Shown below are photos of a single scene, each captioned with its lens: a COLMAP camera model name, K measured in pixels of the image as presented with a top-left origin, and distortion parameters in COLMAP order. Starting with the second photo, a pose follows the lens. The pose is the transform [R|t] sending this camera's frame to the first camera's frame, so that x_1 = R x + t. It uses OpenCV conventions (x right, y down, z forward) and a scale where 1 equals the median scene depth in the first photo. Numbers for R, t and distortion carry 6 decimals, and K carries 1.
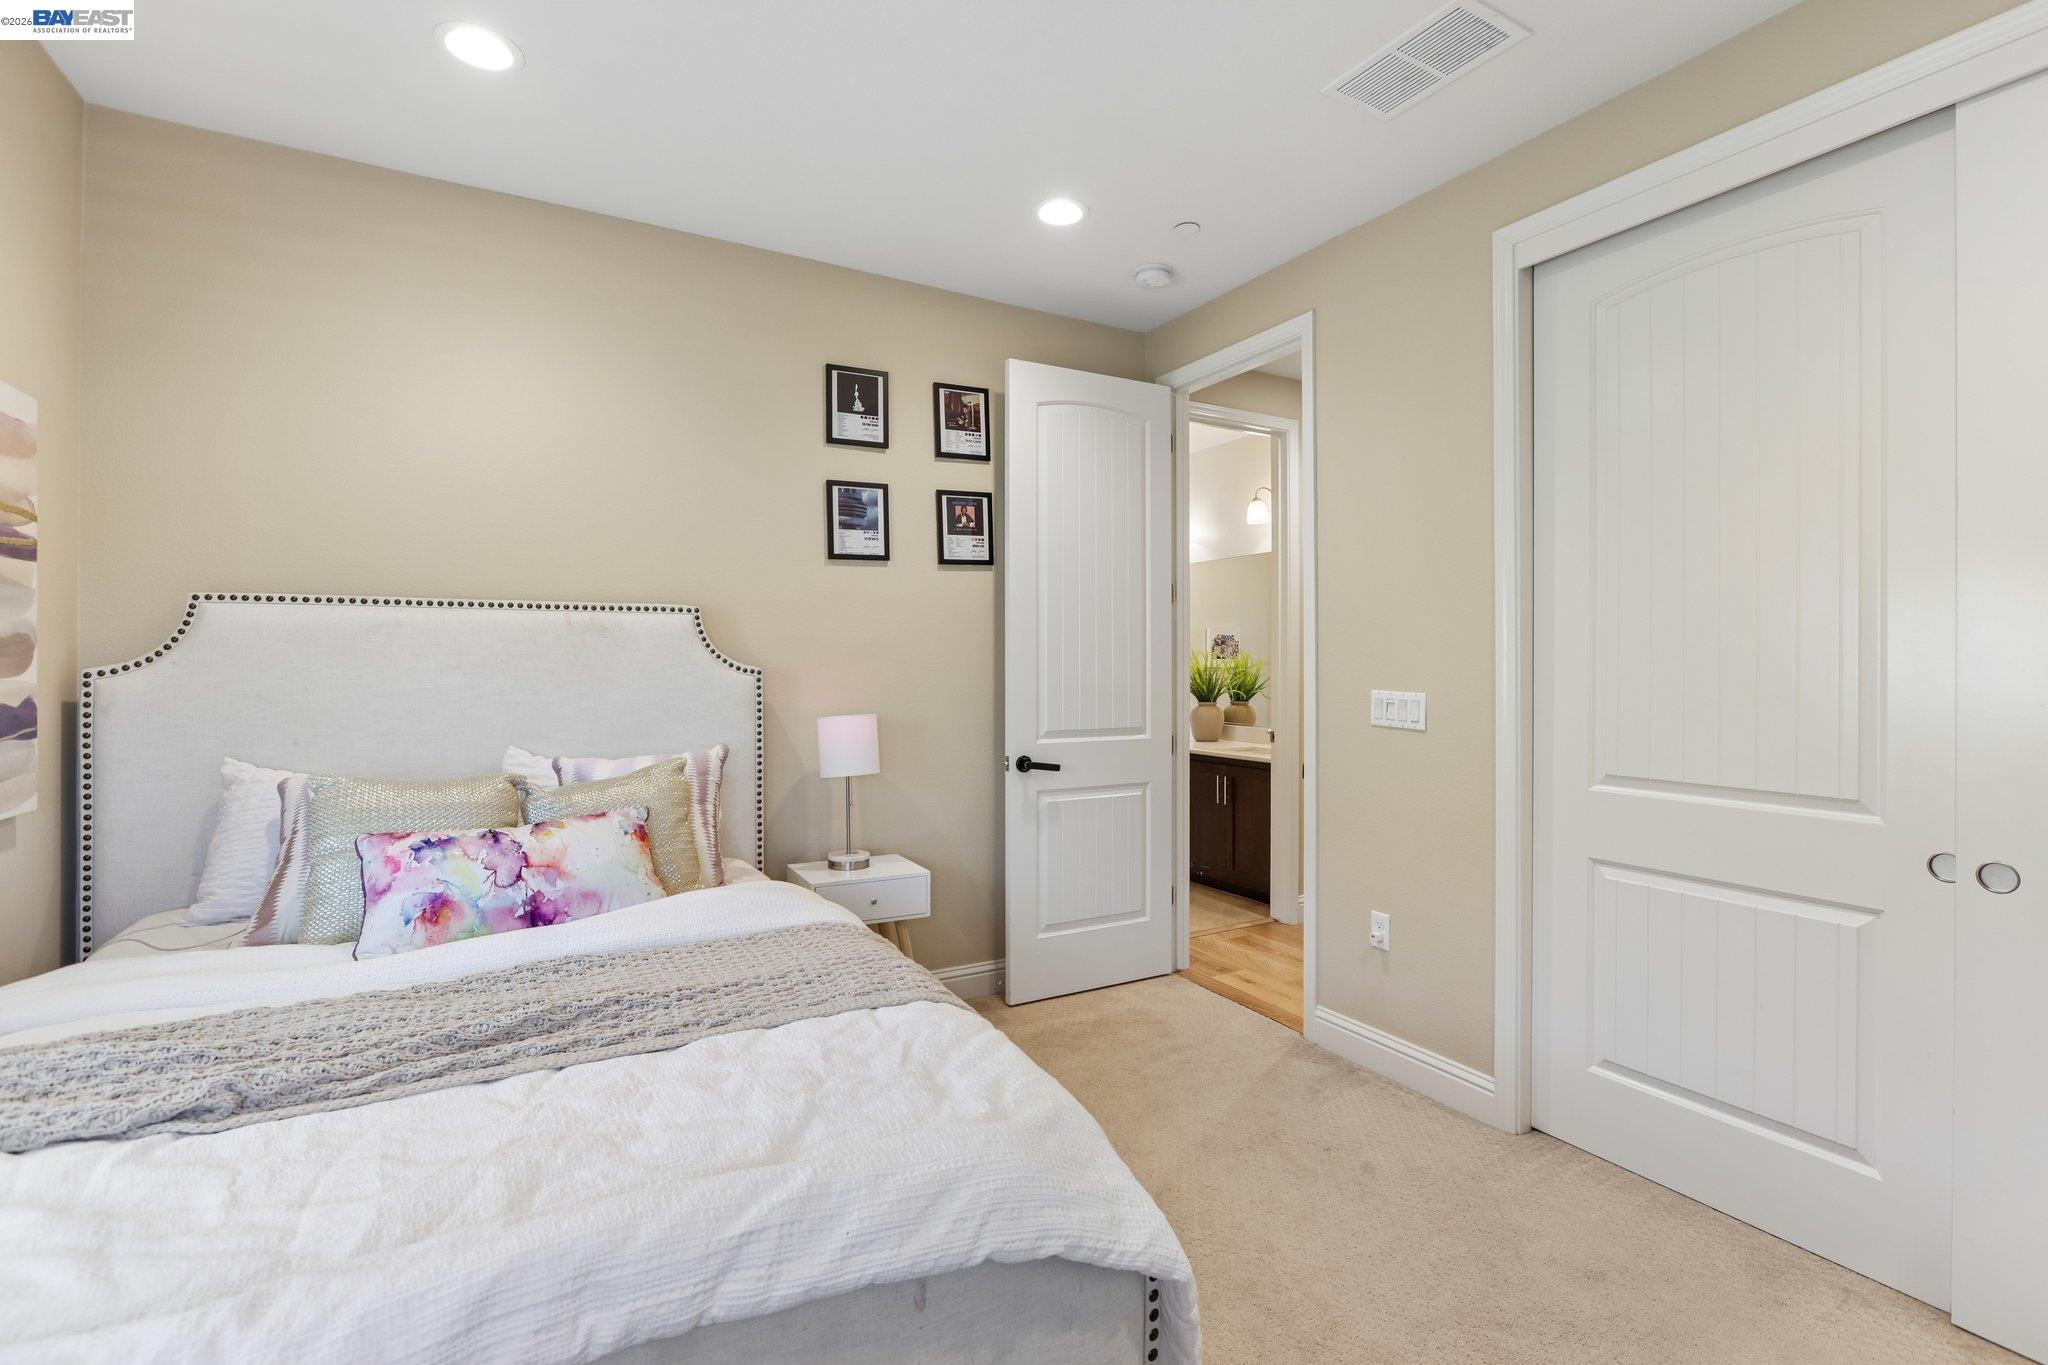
lens RADIAL K [[931.9, 0, 1028.1], [0, 931.9, 676.4], [0, 0, 1]] dist [-0.021191, 0.000326]
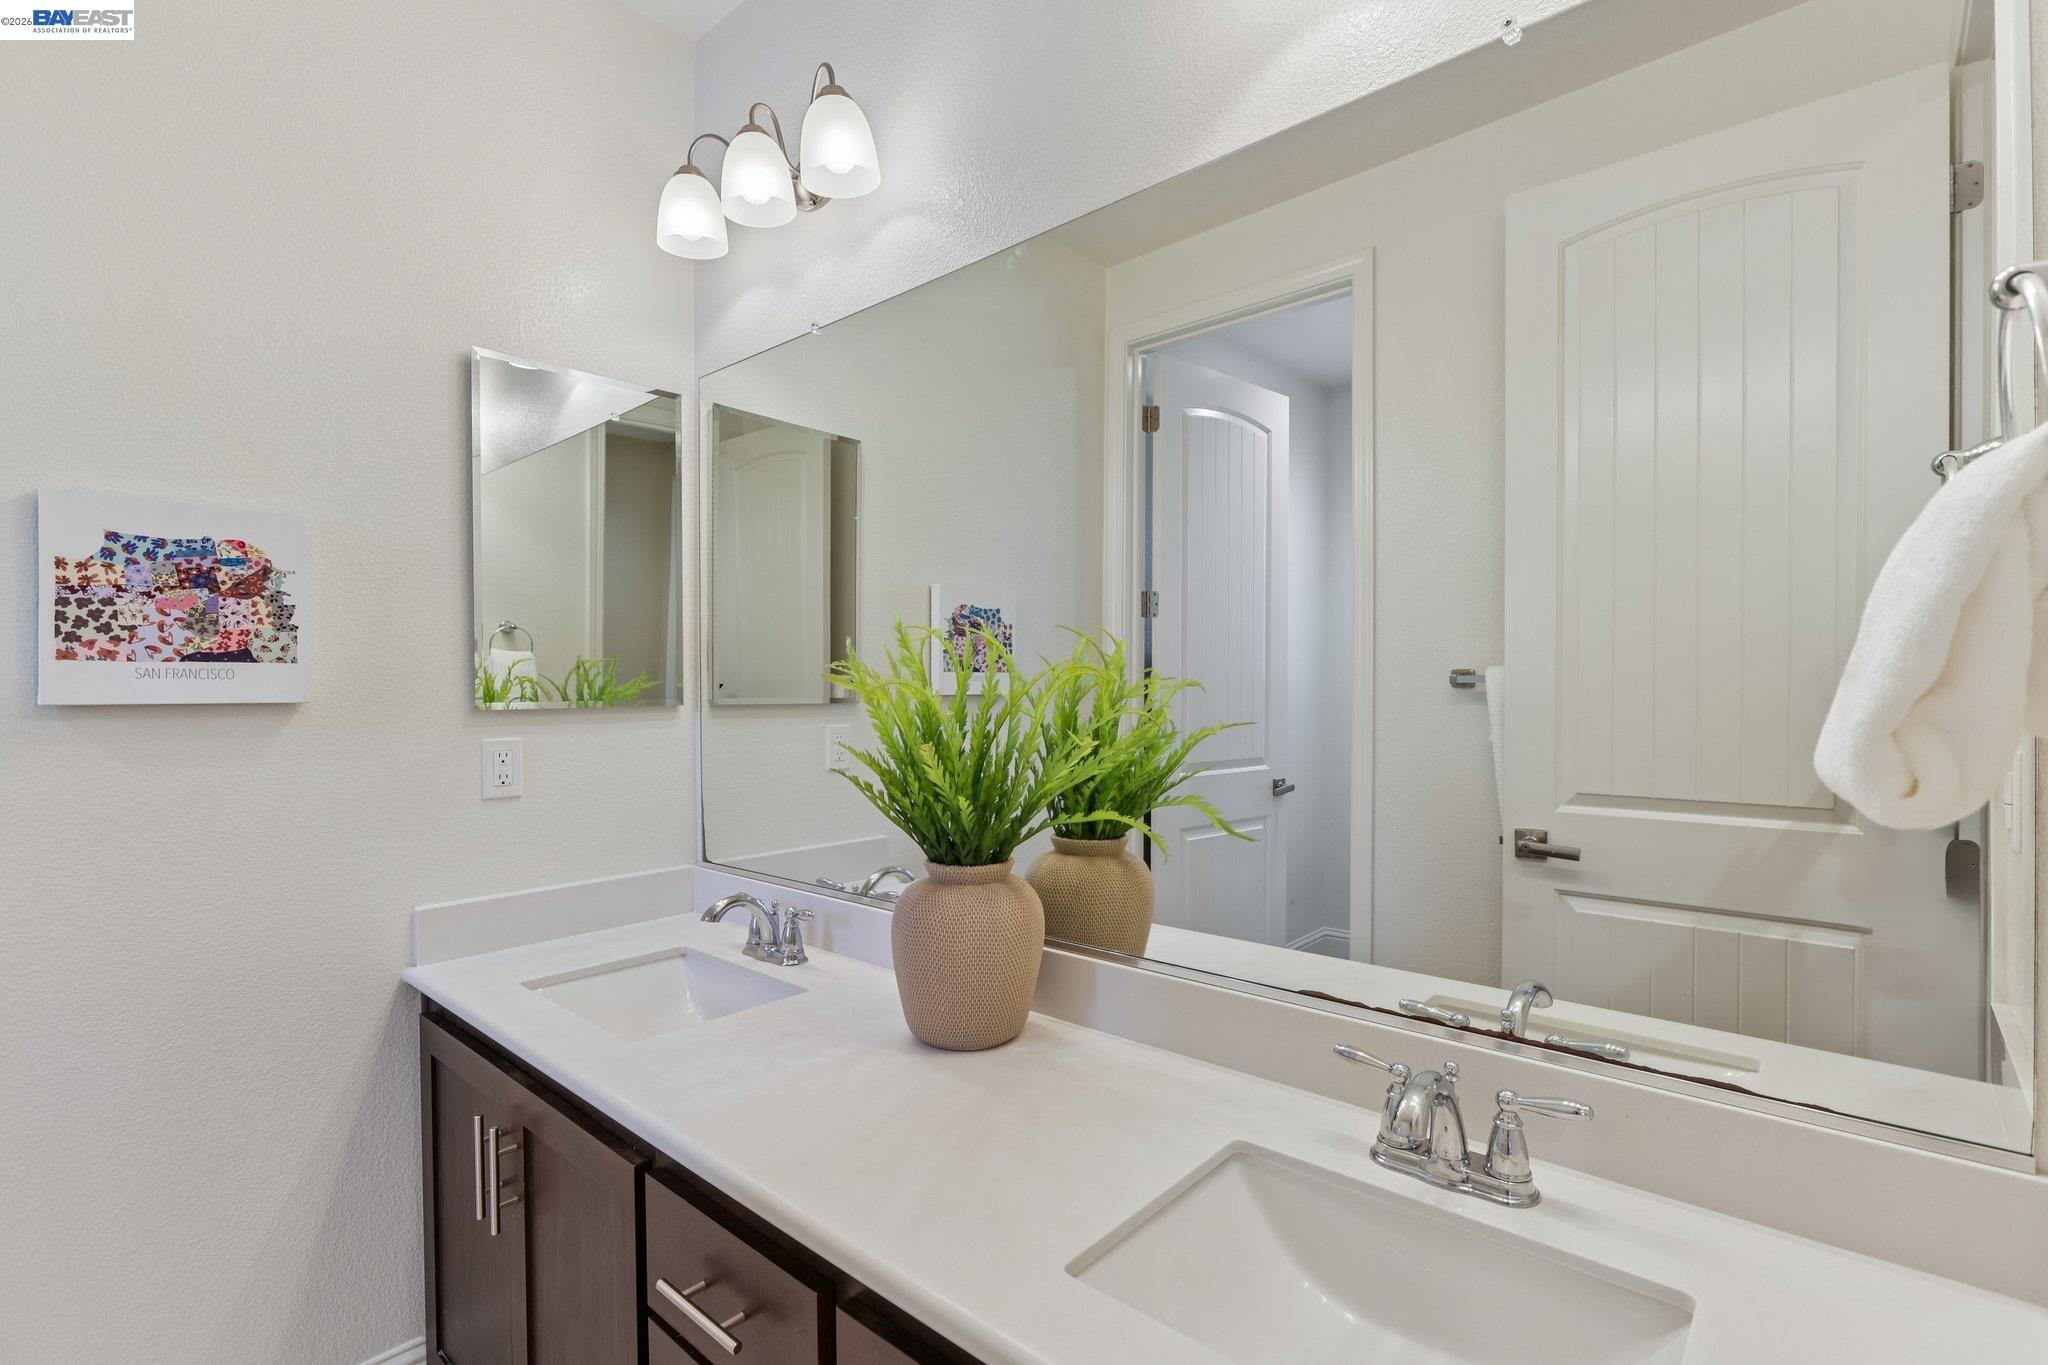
lens RADIAL K [[931.9, 0, 1028.1], [0, 931.9, 676.4], [0, 0, 1]] dist [-0.021191, 0.000326]
pose [[0.942512, 0.010170, 0.334017, 0.131800], [-0.000845, 0.999606, -0.028050, -0.009307], [-0.334171, 0.026155, 0.942150, 0.784087]]
